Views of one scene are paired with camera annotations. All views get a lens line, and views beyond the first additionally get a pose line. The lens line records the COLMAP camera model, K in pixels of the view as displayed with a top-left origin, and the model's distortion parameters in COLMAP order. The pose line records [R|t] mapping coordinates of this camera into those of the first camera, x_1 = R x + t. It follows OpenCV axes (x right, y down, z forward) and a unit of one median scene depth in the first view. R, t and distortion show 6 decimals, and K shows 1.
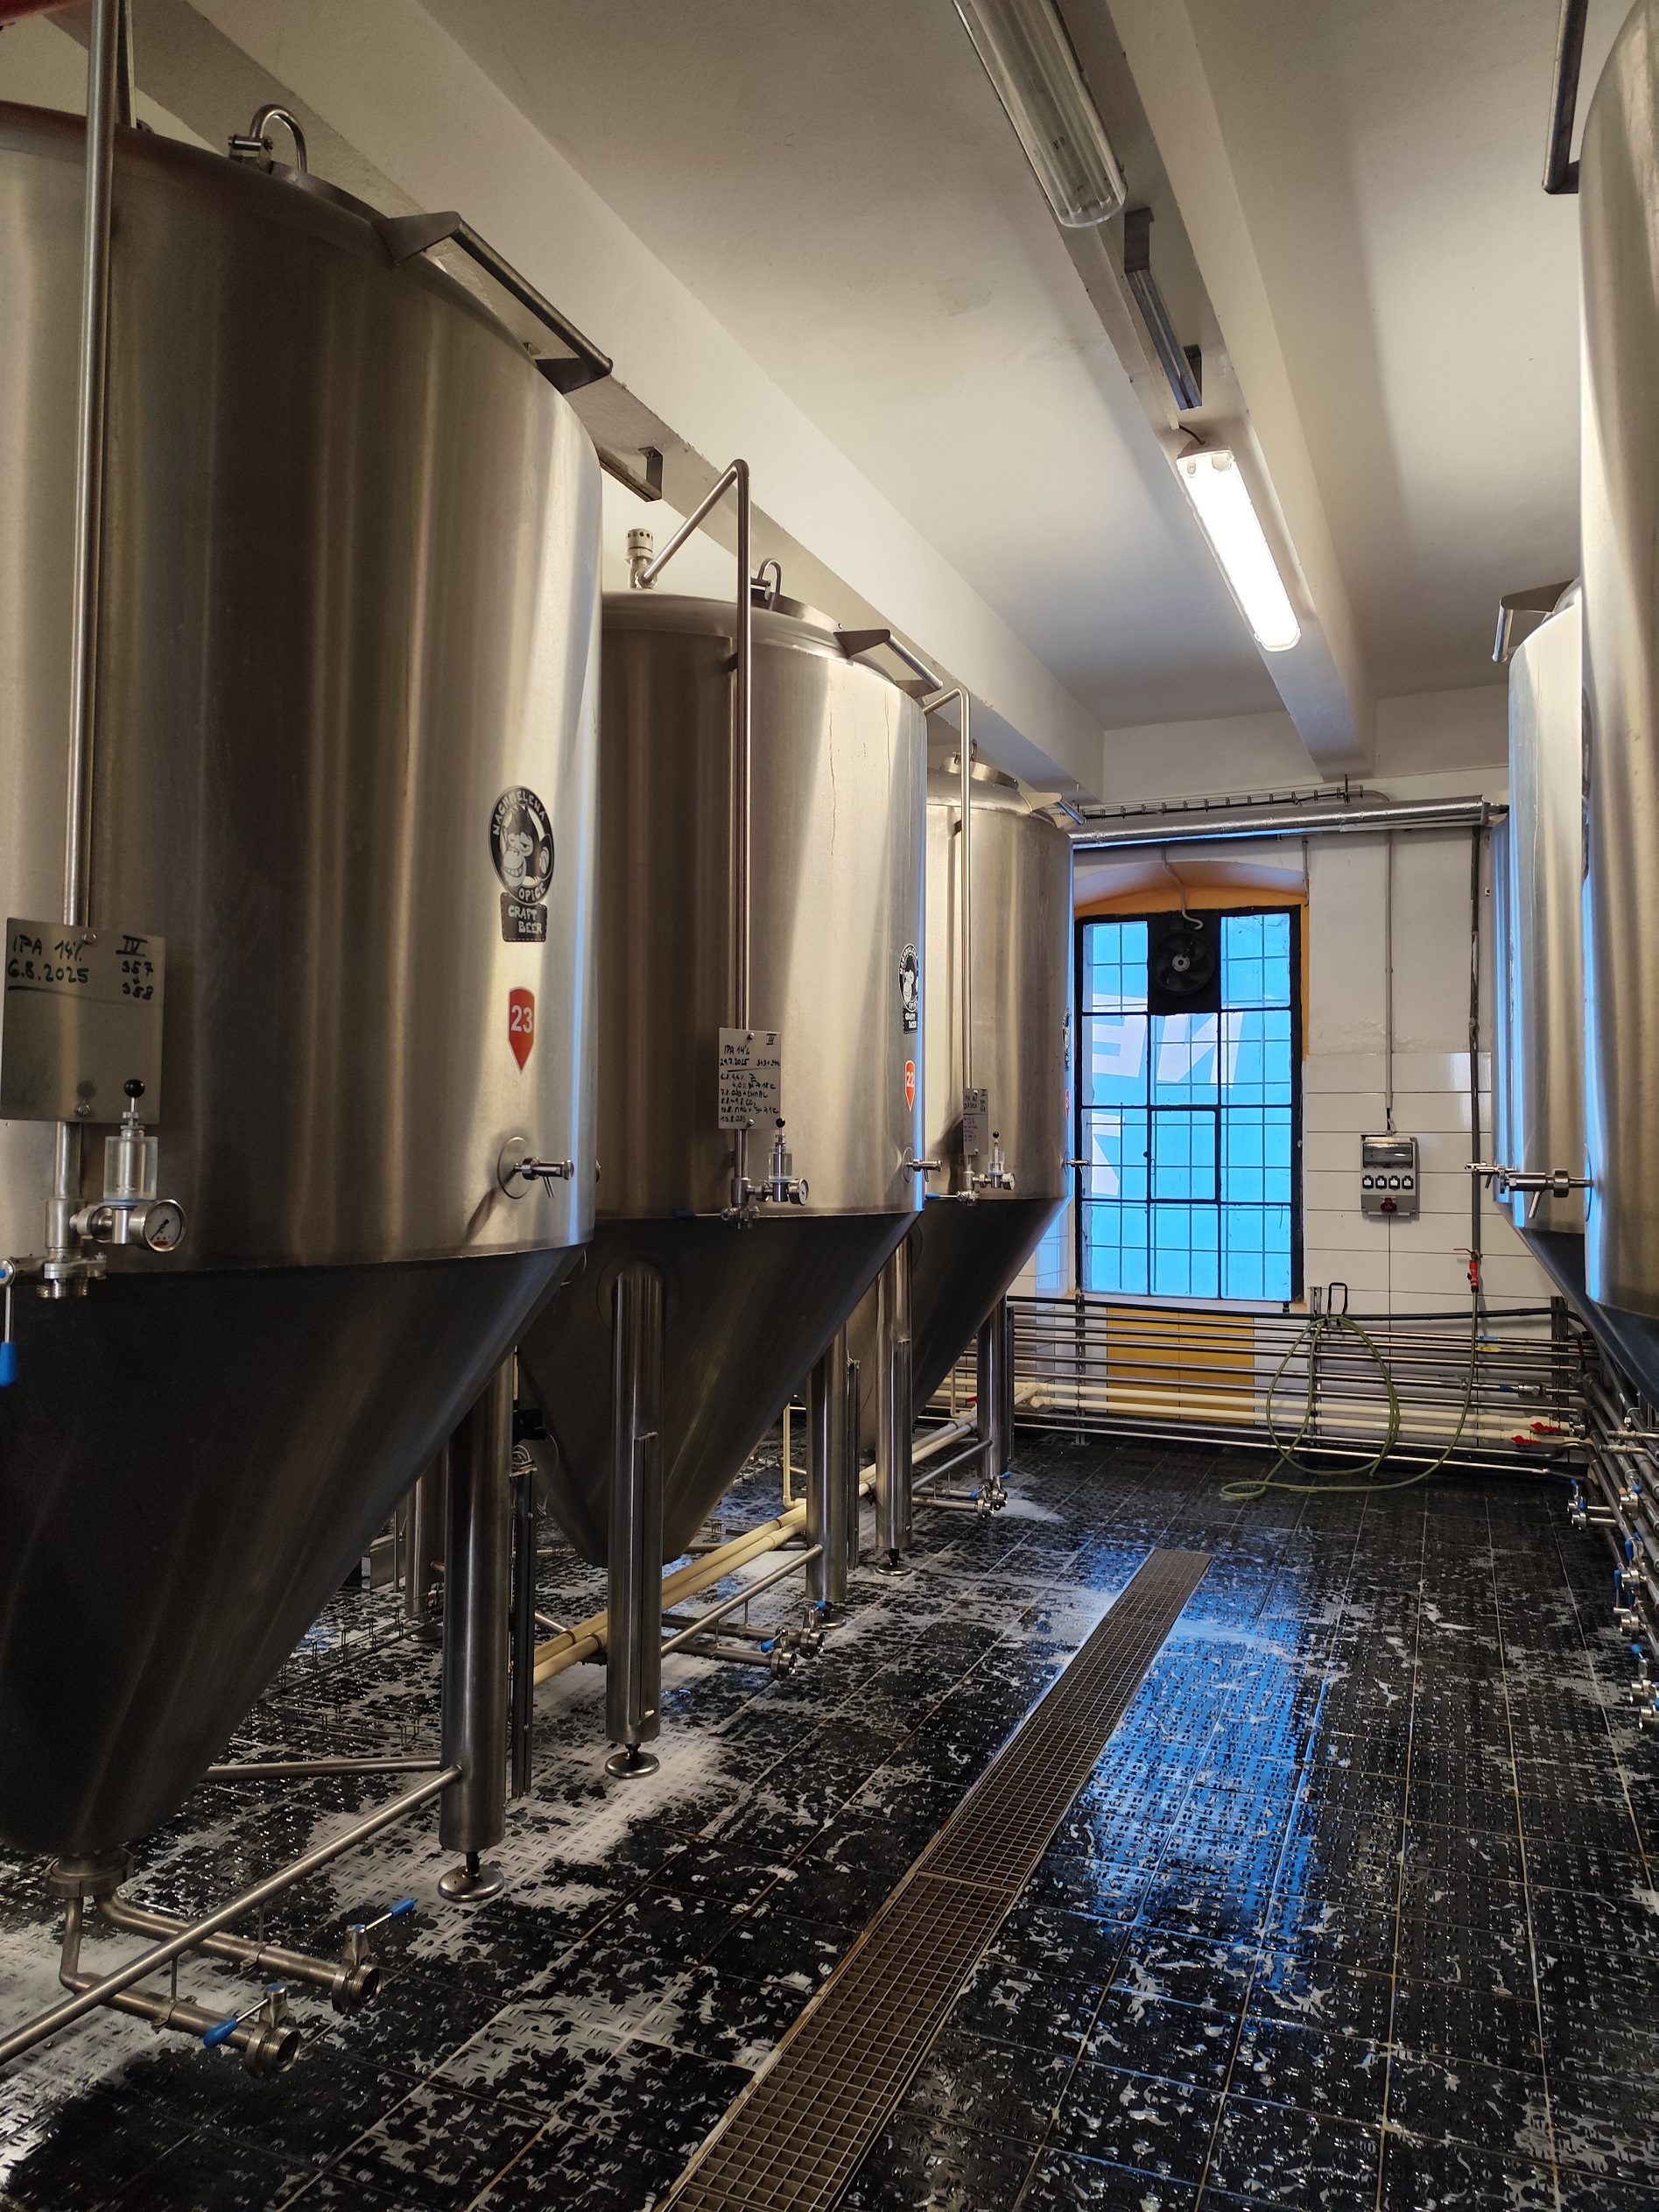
lens RADIAL K [[1564.2, 0, 829.5], [0, 1564.2, 1106.0], [0, 0, 1]] dist [0.001397, -0.005539]
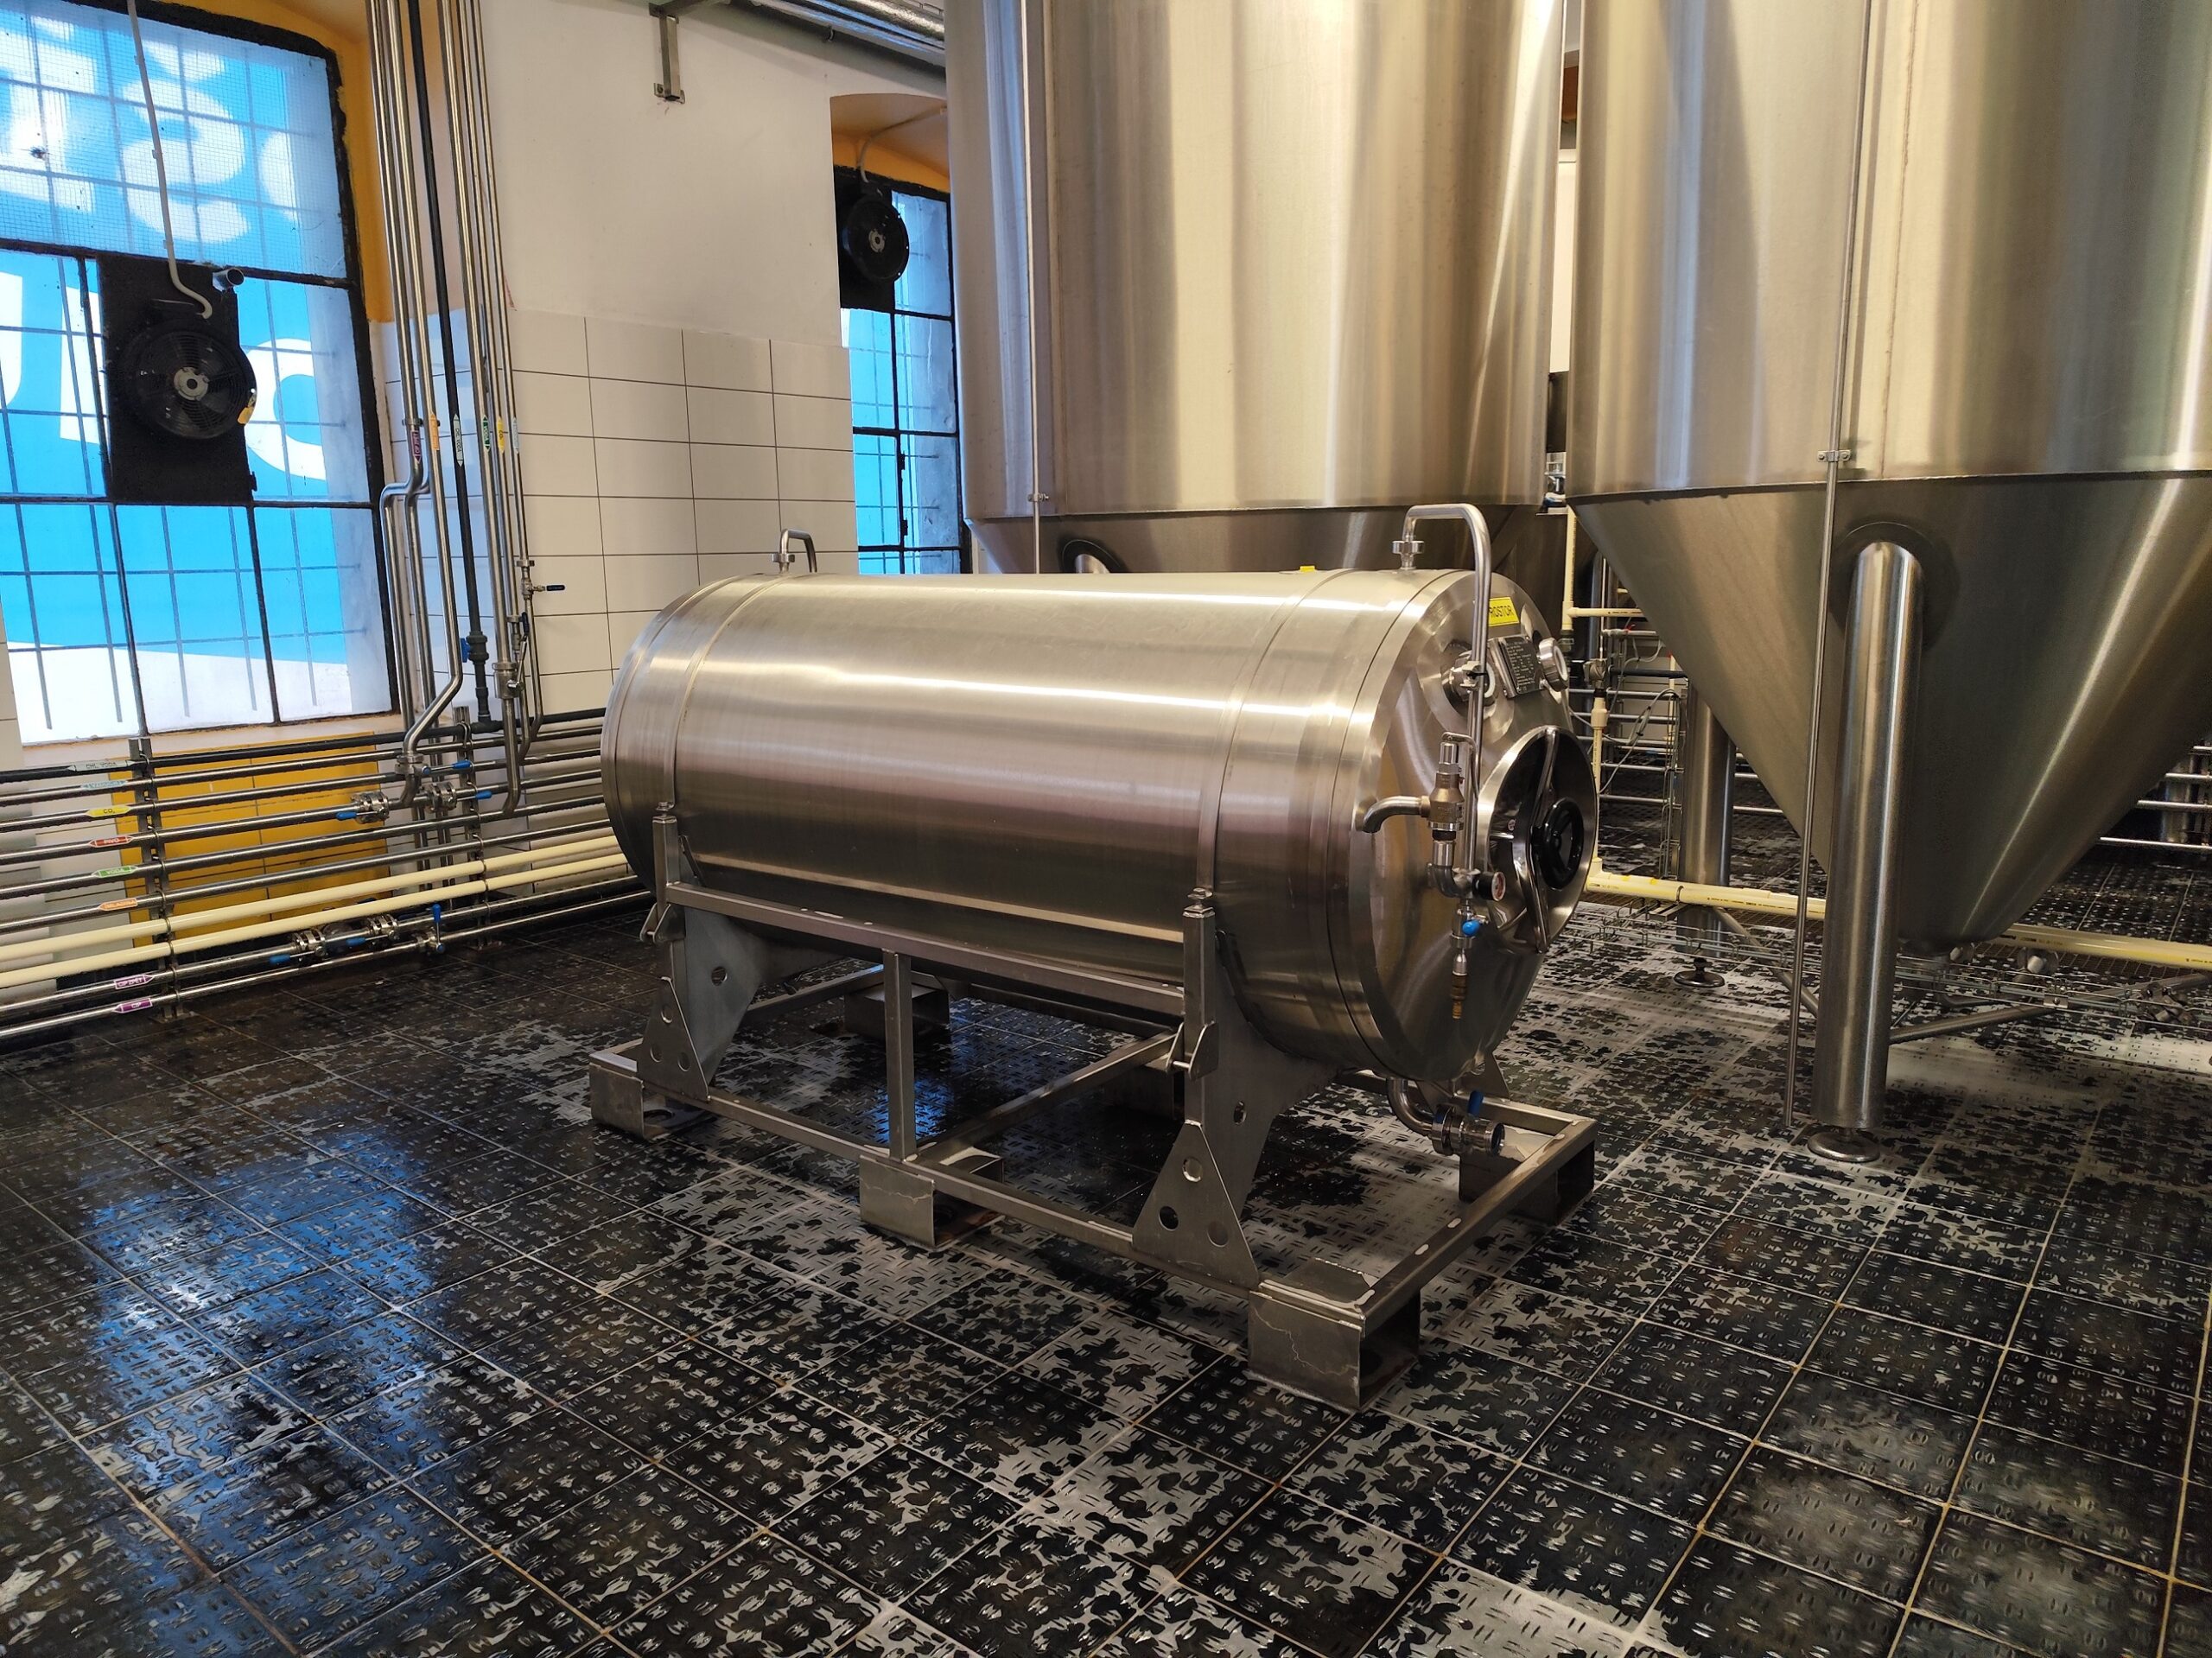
lens RADIAL K [[1564.4, 0, 1106.0], [0, 1564.4, 829.0], [0, 0, 1]] dist [0.001397, -0.005539]
pose [[0.274622, -0.186889, 0.943215, -0.889384], [0.004186, 0.981153, 0.193187, 0.077380], [-0.961543, -0.049105, 0.270229, 1.076677]]
